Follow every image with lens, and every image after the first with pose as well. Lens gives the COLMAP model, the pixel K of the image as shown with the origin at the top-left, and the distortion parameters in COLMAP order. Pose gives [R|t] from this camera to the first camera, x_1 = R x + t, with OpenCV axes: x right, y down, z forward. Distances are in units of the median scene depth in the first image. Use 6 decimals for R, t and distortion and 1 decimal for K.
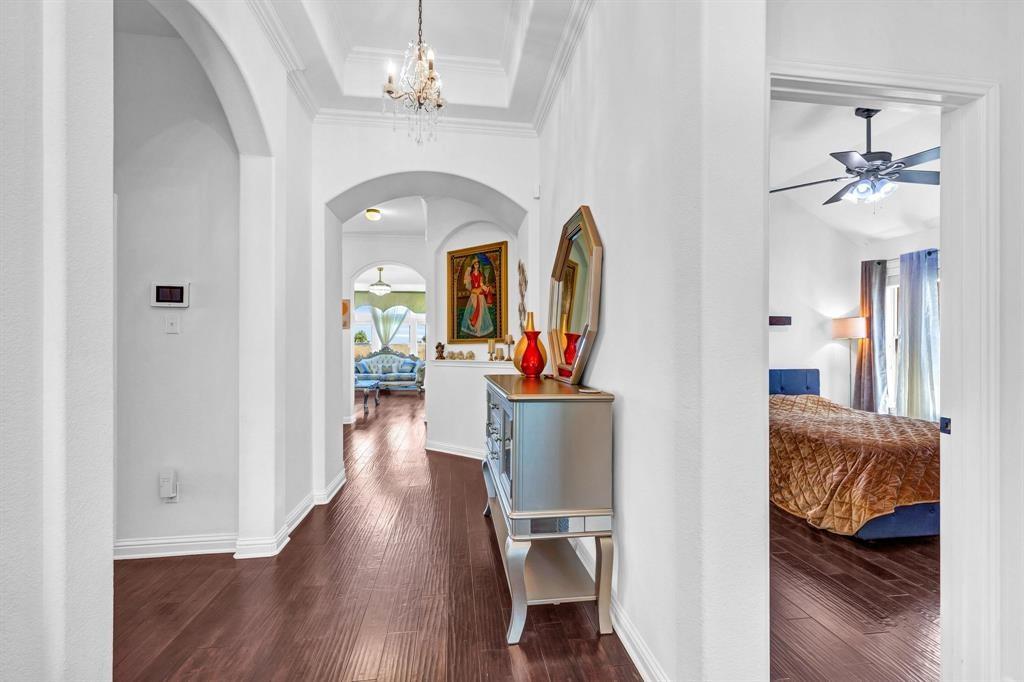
lens RADIAL K [[454.1, 0, 515.1], [0, 454.1, 345.9], [0, 0, 1]] dist [-0.001081, -0.000283]
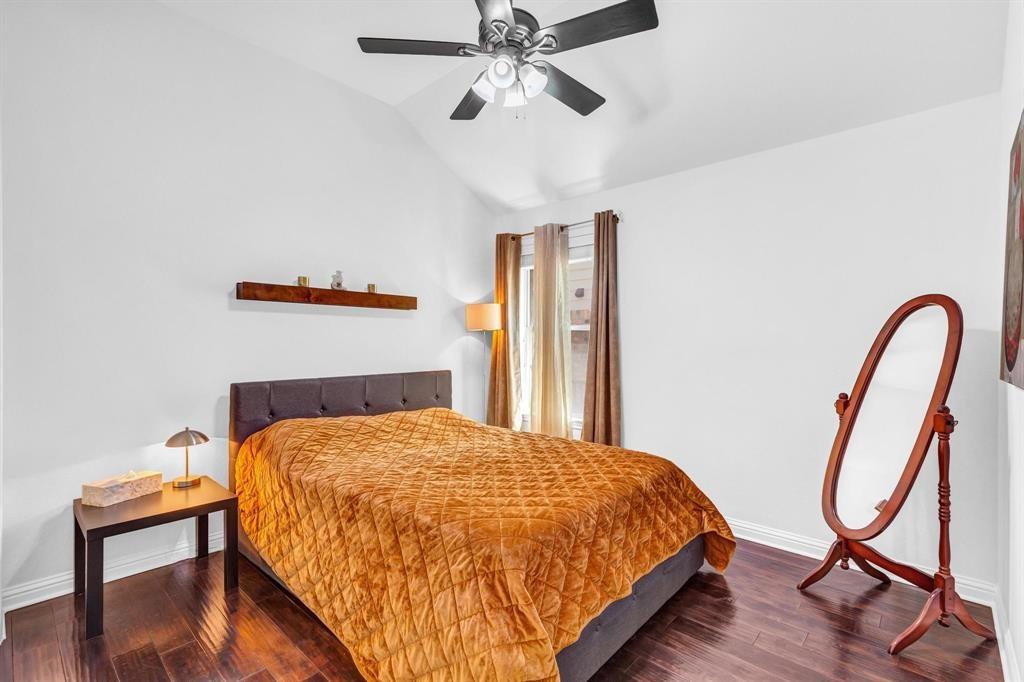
lens RADIAL K [[462.2, 0, 516.5], [0, 462.2, 342.1], [0, 0, 1]] dist [0.000624, -0.000042]
pose [[0.762366, 0.000180, 0.647147, 0.294818], [-0.004177, 0.999981, 0.004642, 0.000584], [-0.647133, -0.006242, 0.762351, 0.397311]]
